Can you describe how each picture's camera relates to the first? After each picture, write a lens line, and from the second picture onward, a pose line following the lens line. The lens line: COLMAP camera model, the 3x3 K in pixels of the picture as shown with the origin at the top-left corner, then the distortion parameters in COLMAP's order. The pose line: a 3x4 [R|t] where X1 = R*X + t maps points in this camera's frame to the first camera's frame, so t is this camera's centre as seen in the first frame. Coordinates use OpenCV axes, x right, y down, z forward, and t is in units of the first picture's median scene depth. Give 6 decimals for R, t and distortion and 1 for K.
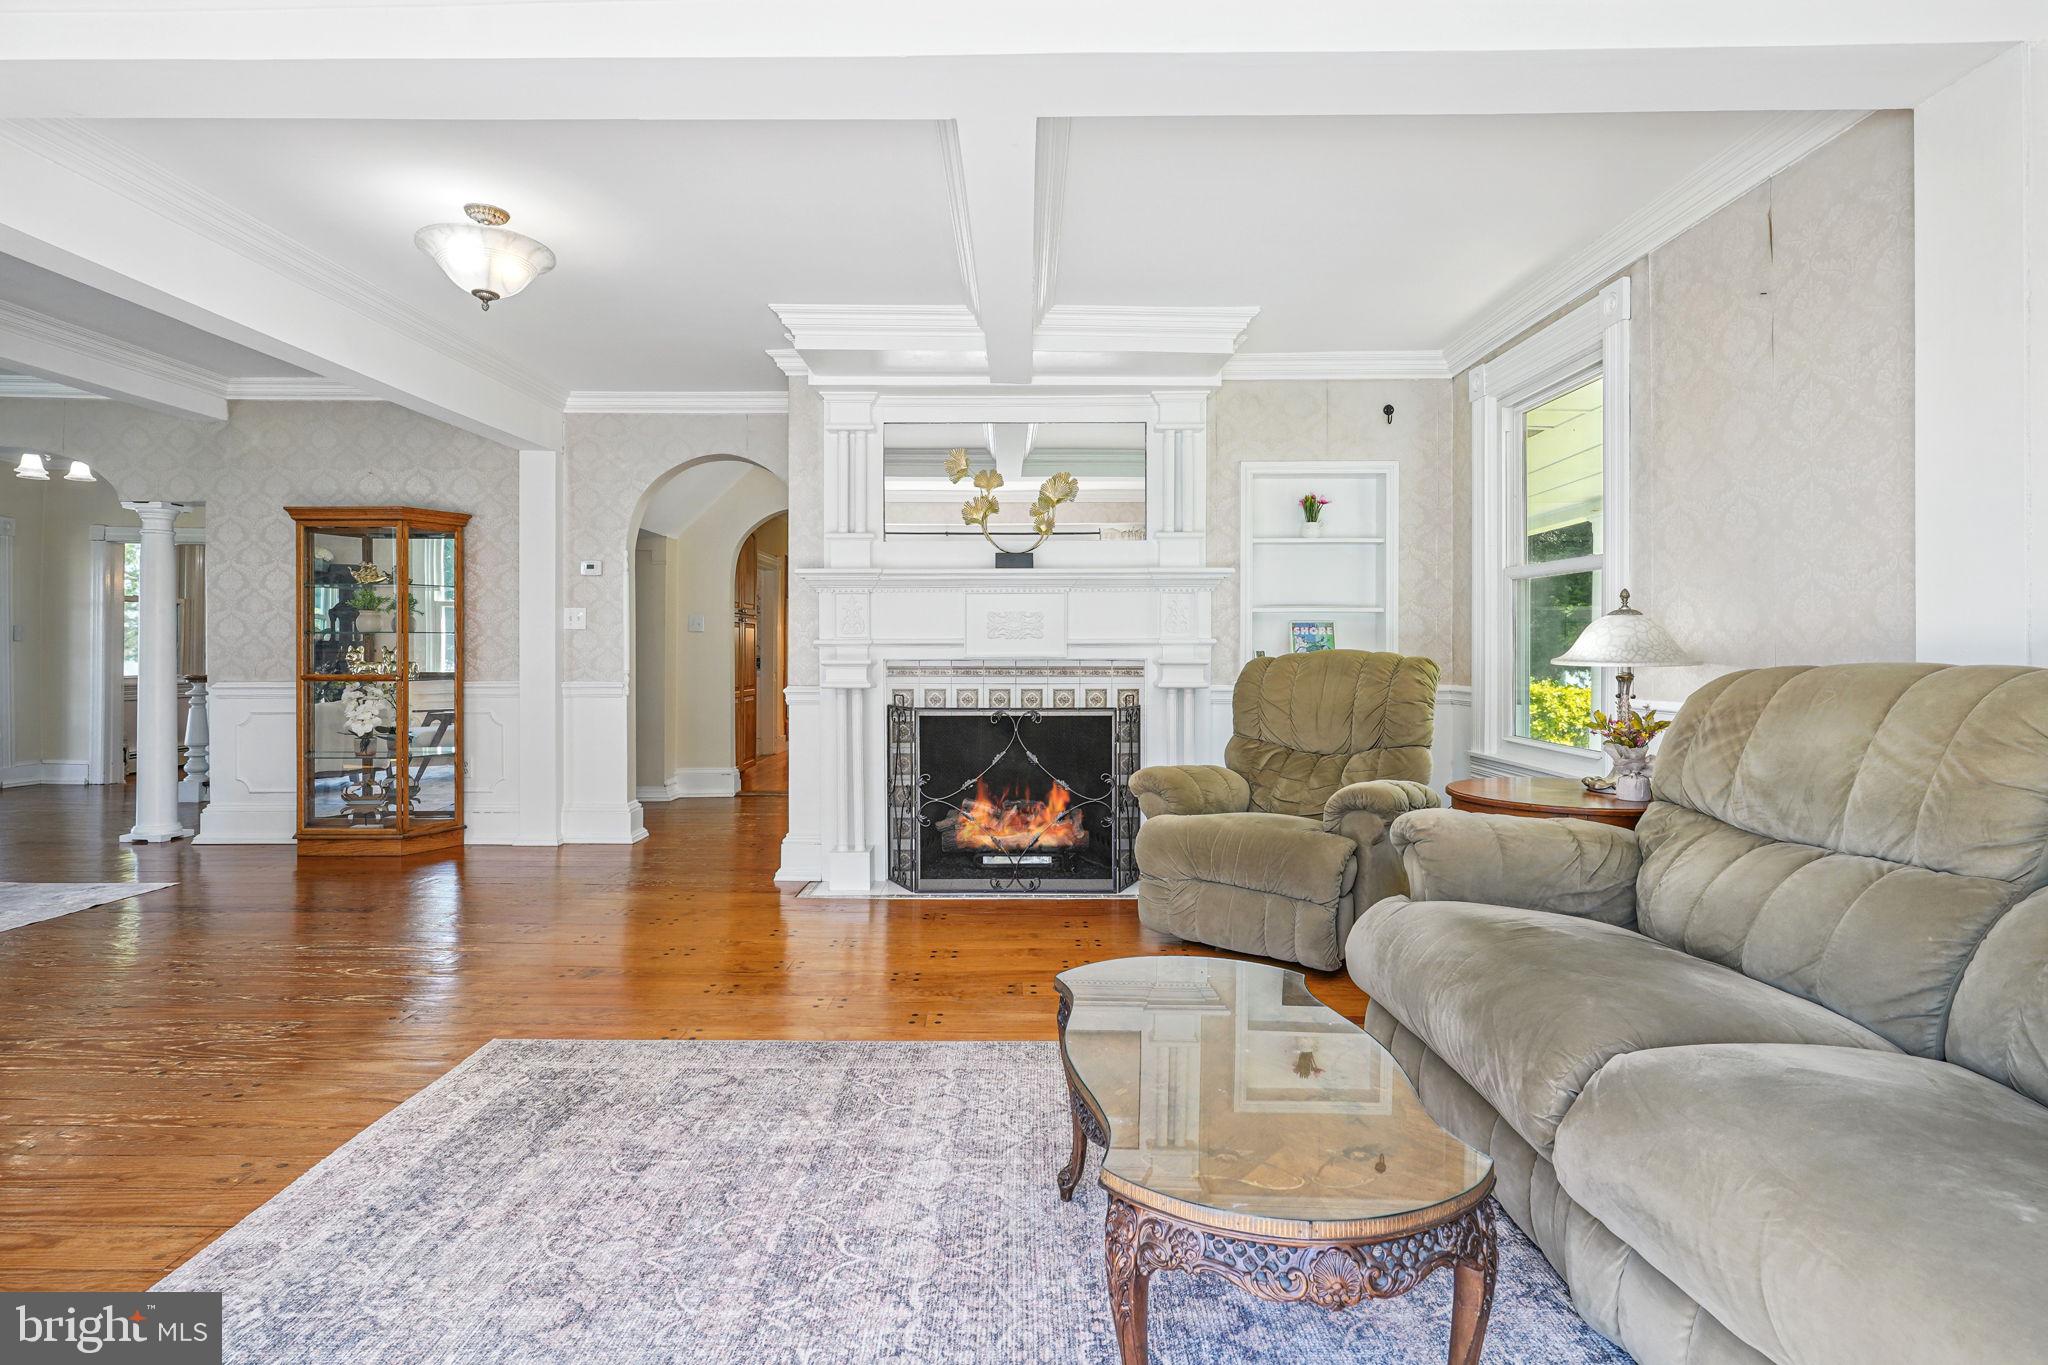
lens RADIAL K [[1001.7, 0, 1031.0], [0, 1001.7, 662.9], [0, 0, 1]] dist [-0.003559, 0.005220]
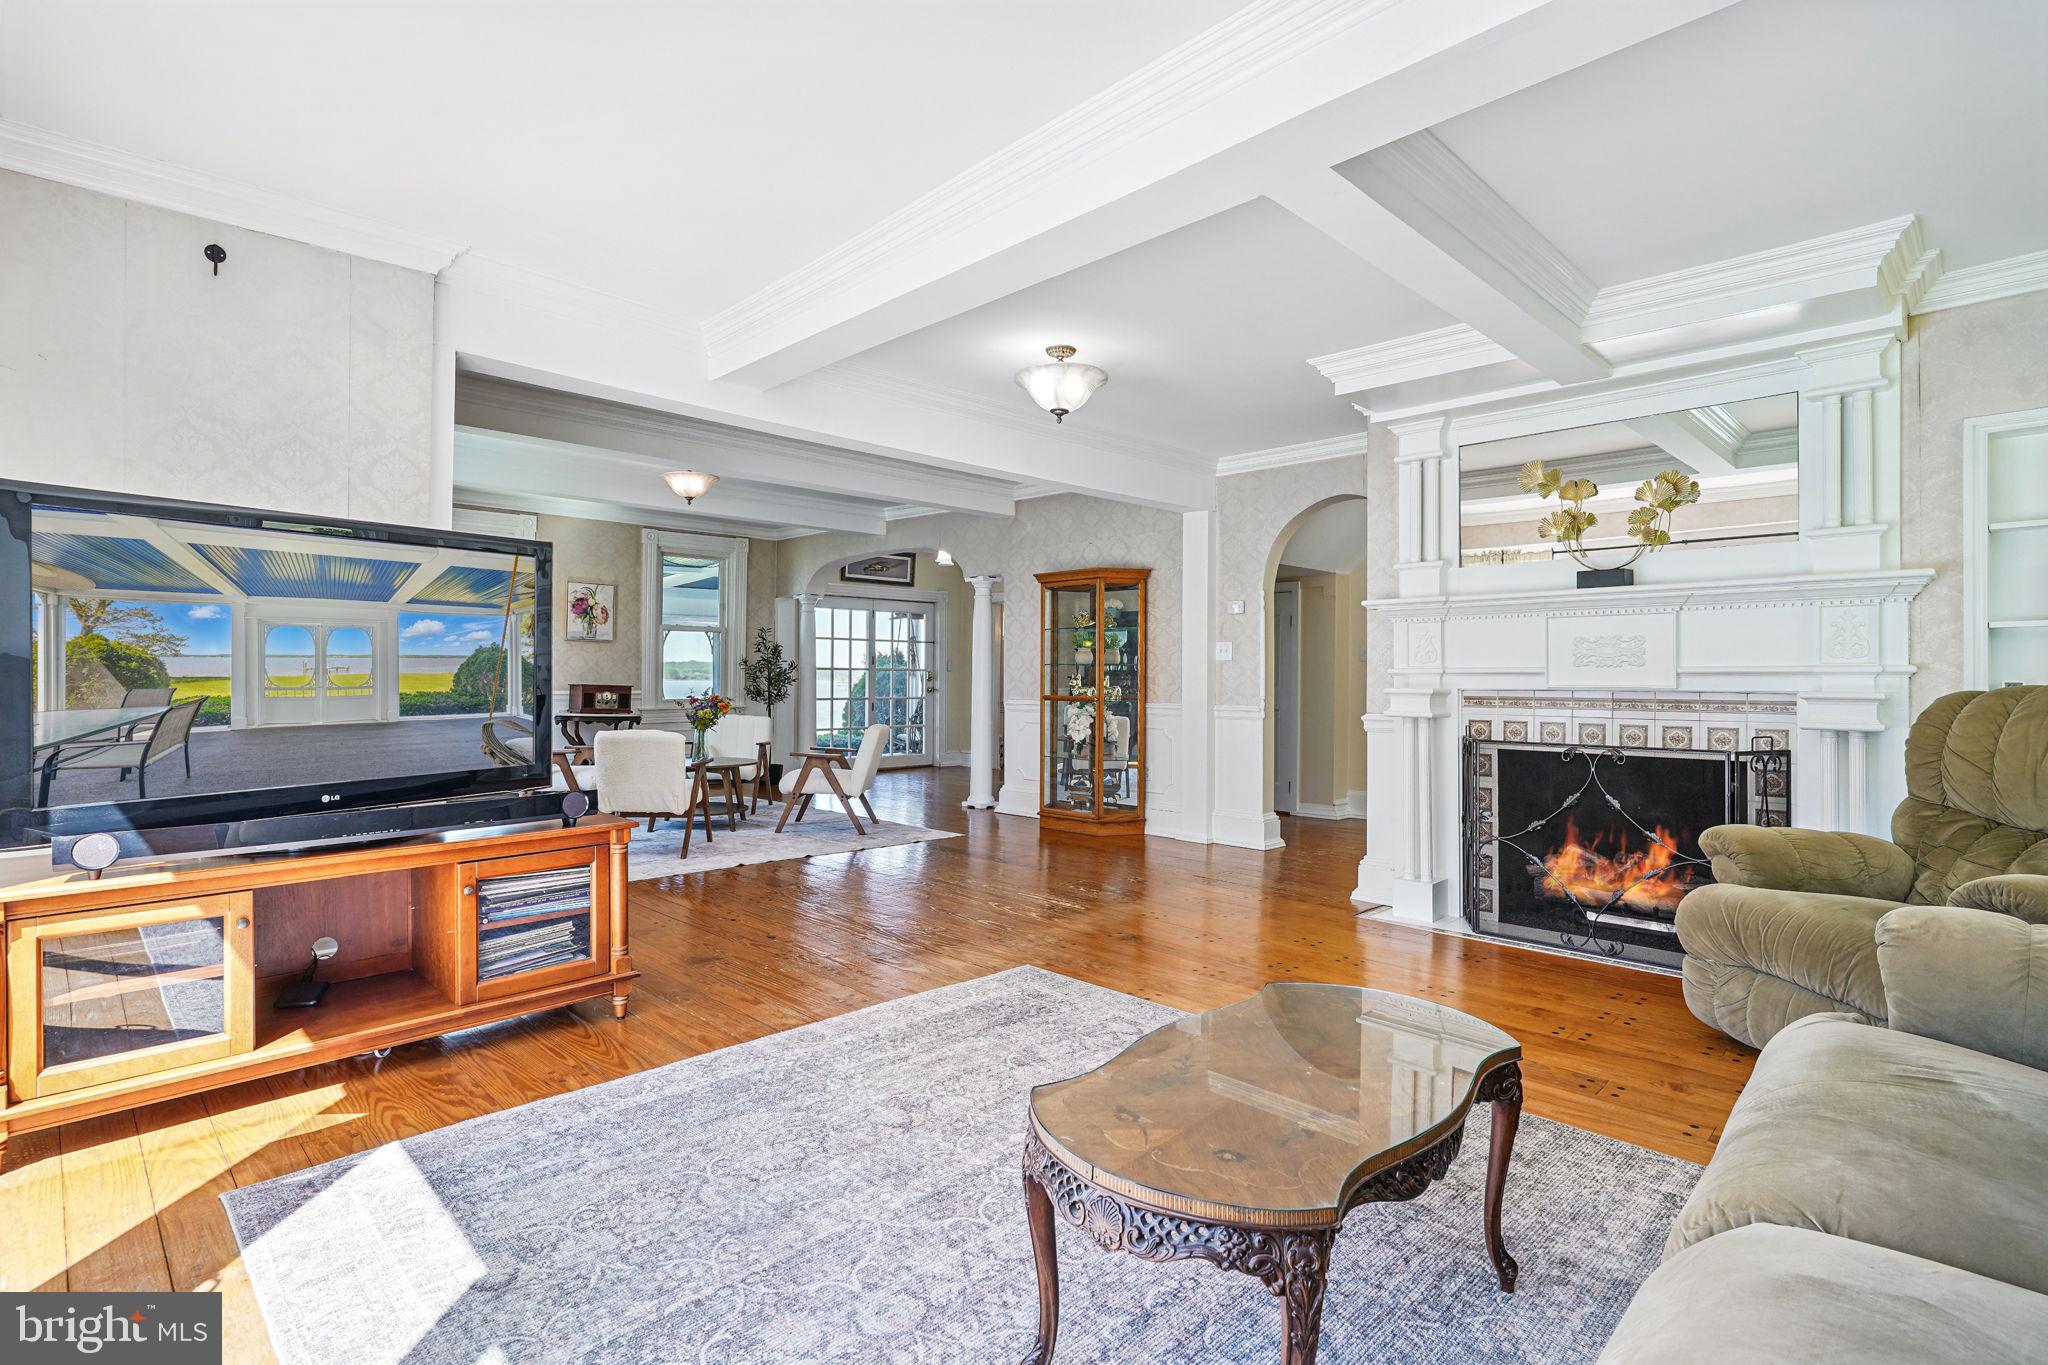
lens RADIAL K [[1001.7, 0, 1046.2], [0, 1001.7, 678.0], [0, 0, 1]] dist [-0.003559, 0.005220]
pose [[0.711543, 0.002970, -0.702636, 0.251712], [-0.013045, 0.999875, -0.008984, -0.000054], [0.702521, 0.015559, 0.711492, 0.027871]]
